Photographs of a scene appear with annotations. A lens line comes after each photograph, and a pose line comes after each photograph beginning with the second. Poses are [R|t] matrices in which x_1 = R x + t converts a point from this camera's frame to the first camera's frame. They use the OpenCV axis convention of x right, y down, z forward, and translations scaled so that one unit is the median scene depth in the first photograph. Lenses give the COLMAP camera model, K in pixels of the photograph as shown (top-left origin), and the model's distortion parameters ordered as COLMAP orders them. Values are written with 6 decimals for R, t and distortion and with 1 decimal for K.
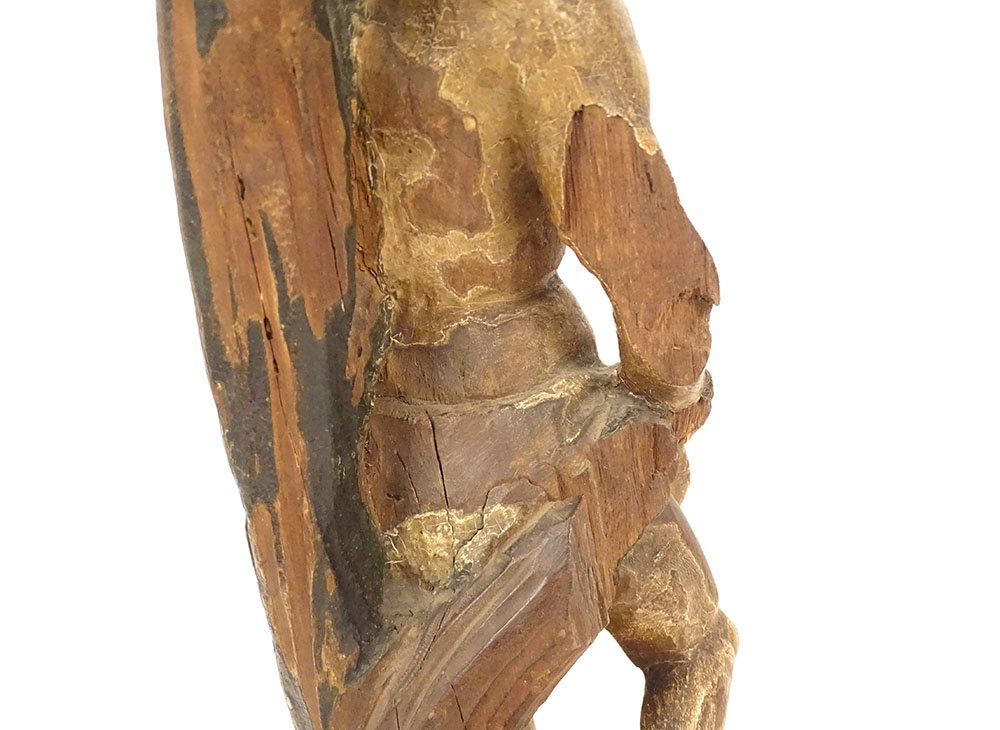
lens RADIAL K [[902.2, 0, 500.4], [0, 902.2, 364.3], [0, 0, 1]] dist [-0.016581, -0.001611]
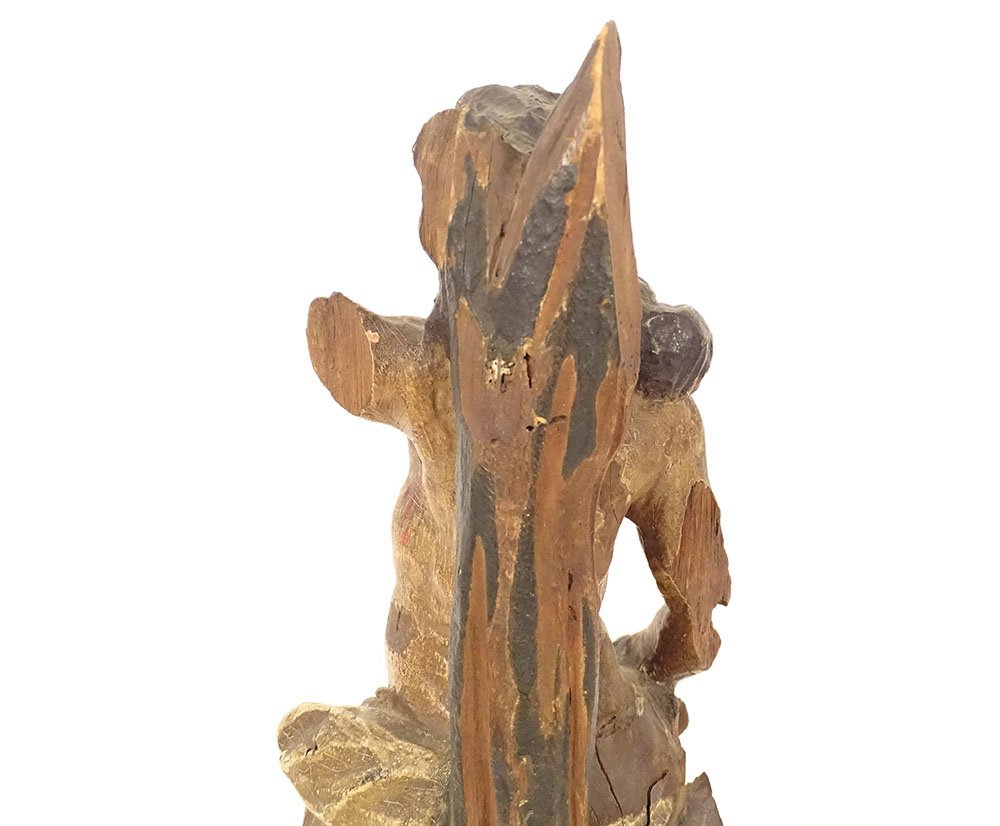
lens RADIAL K [[998.4, 0, 500.8], [0, 998.4, 413.2], [0, 0, 1]] dist [0.016468, 0.000000]
pose [[0.728896, -0.032018, 0.683875, -1.184465], [0.145026, 0.983458, -0.108530, -0.270325], [-0.669087, 0.178287, 0.721482, 0.074763]]
